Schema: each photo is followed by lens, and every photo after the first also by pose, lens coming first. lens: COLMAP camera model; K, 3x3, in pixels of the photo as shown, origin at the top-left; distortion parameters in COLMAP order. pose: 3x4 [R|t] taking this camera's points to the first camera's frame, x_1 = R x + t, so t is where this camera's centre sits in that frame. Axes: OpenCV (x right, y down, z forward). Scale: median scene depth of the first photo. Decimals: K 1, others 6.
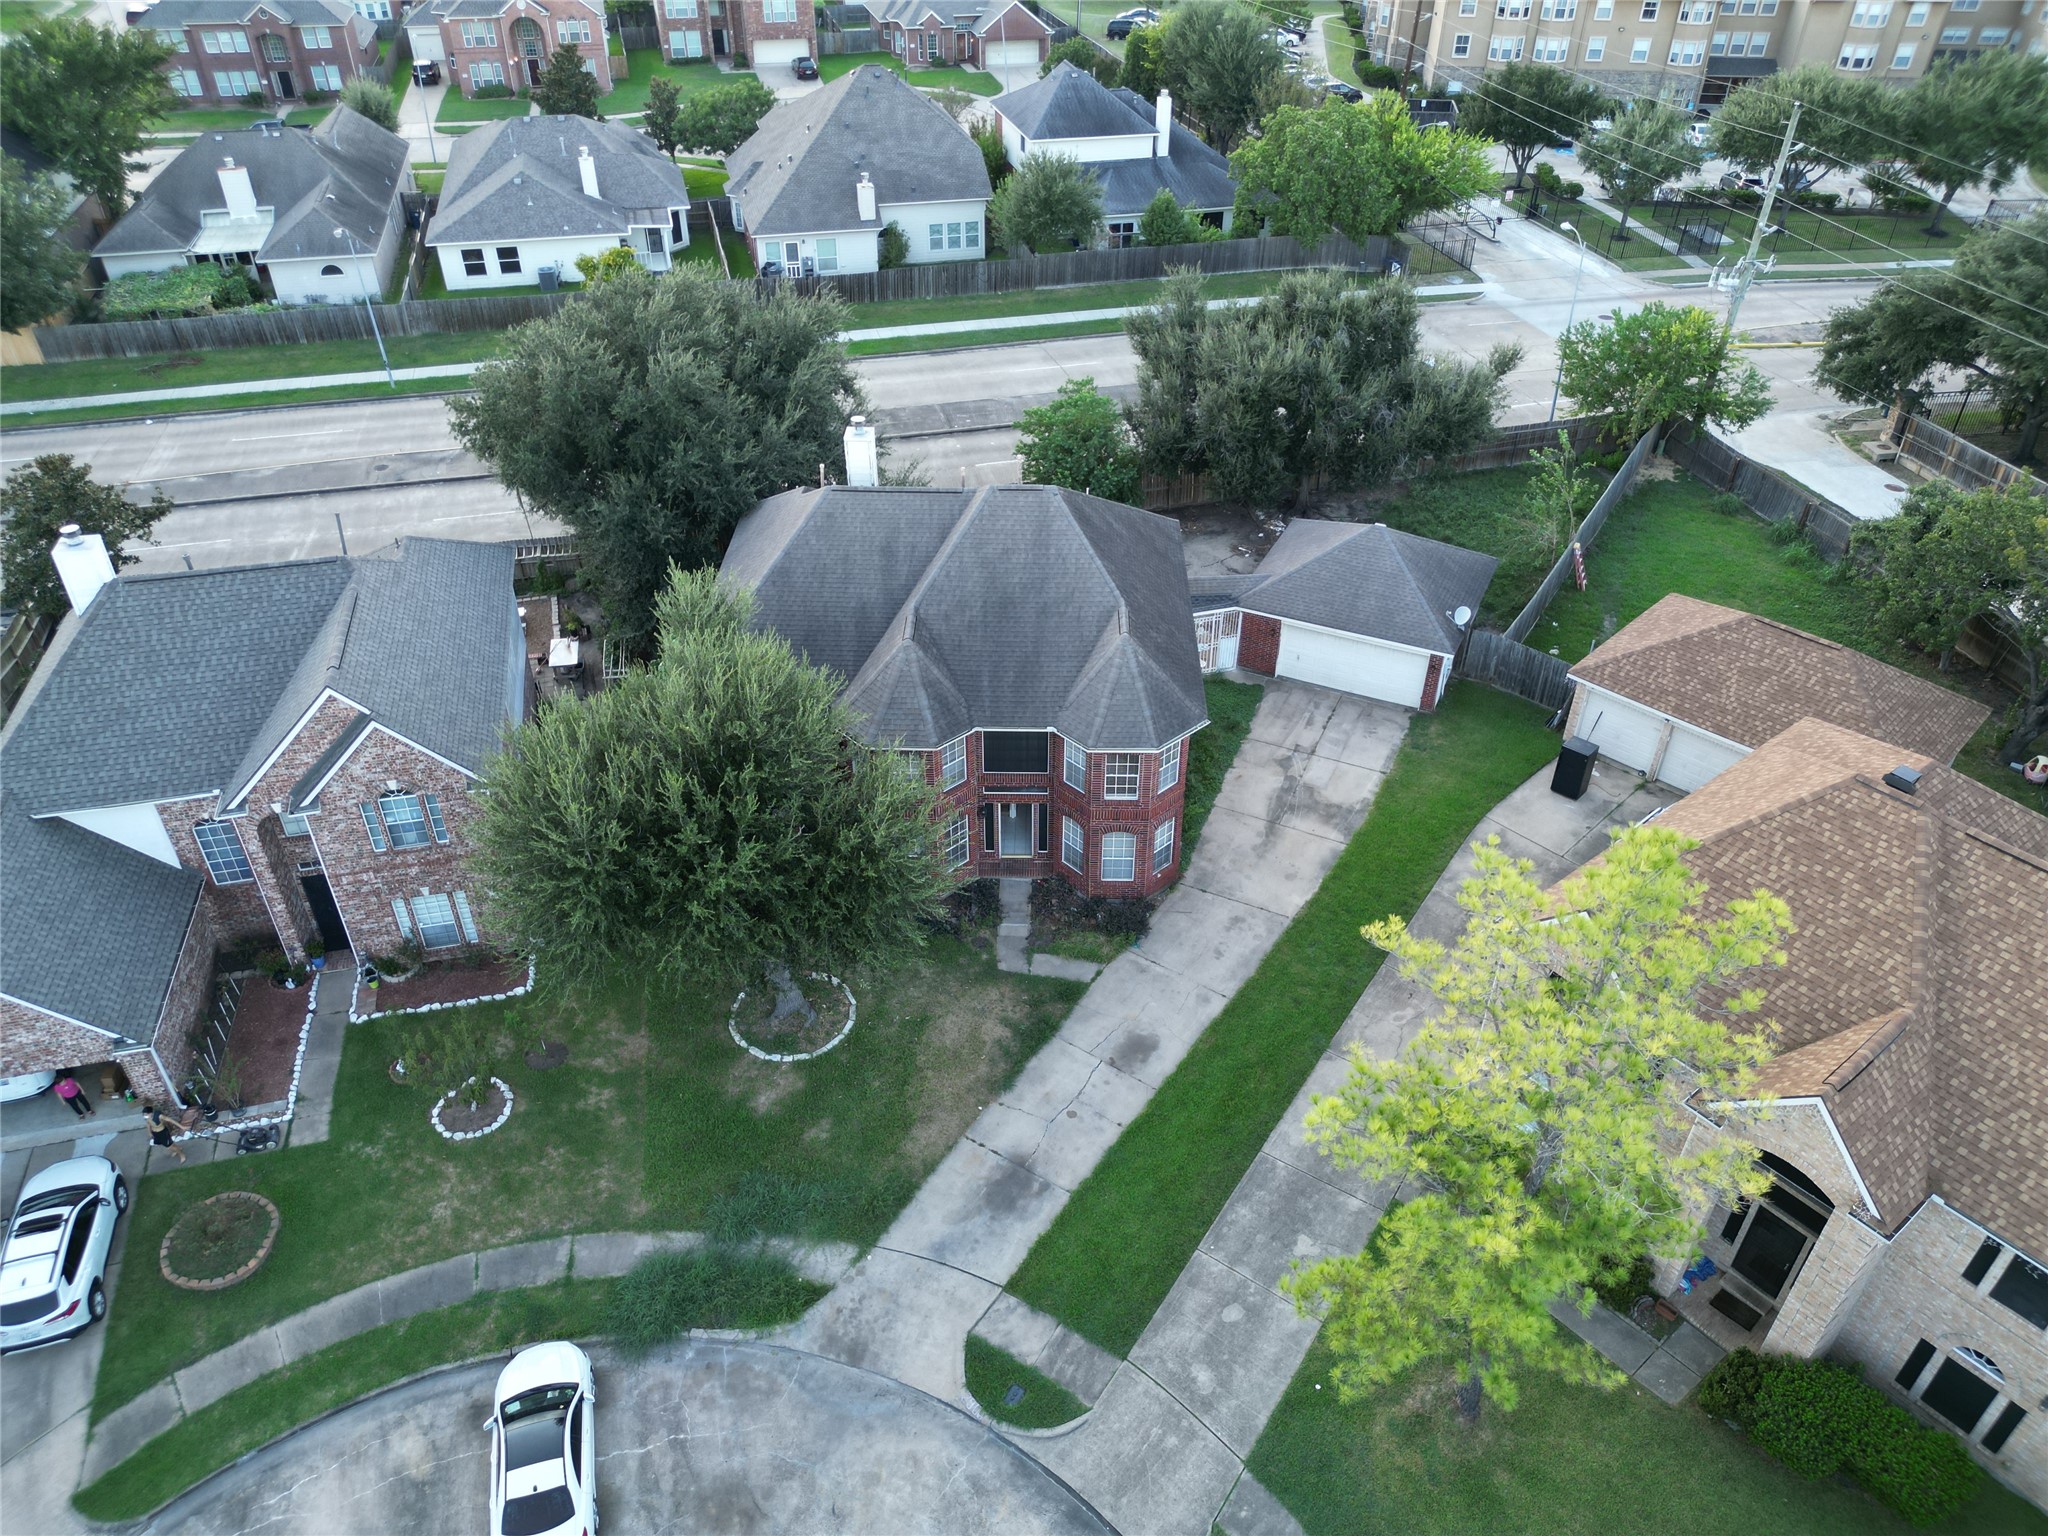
lens RADIAL K [[1447.0, 0, 1022.8], [0, 1447.0, 761.7], [0, 0, 1]] dist [0.032179, -0.021285]
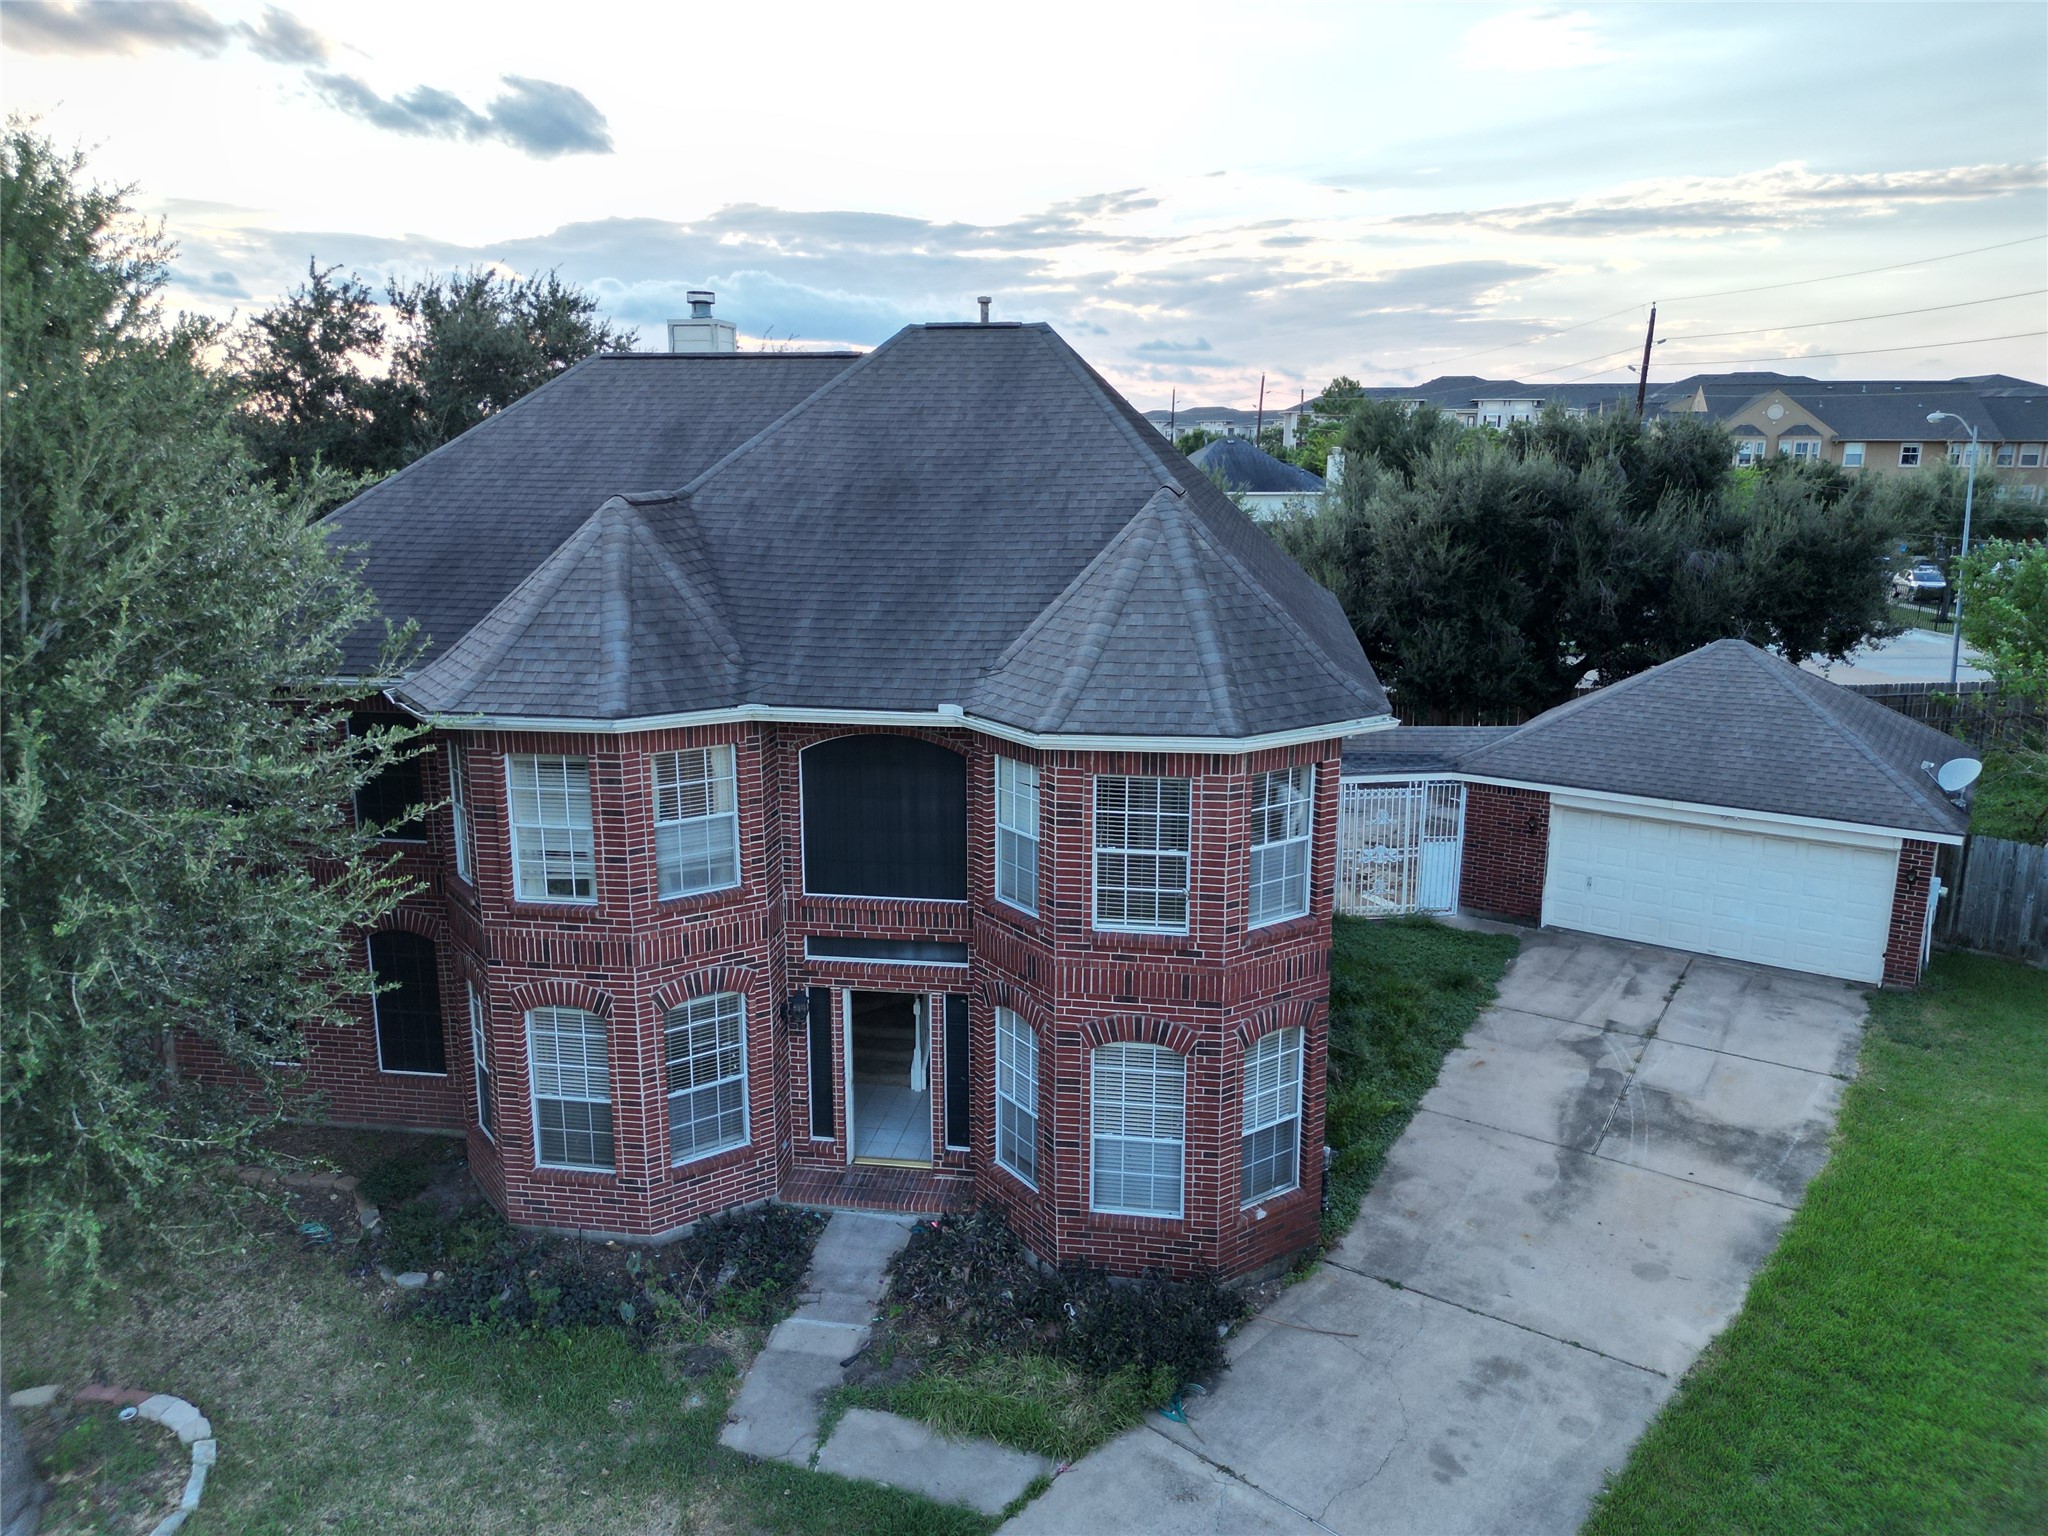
lens RADIAL K [[1447.0, 0, 1032.4], [0, 1447.0, 760.3], [0, 0, 1]] dist [0.032179, -0.021285]
pose [[0.990904, 0.029900, -0.131205, 0.081980], [-0.080620, 0.912567, -0.400901, 0.122708], [0.107746, 0.407833, 0.906677, 0.630362]]
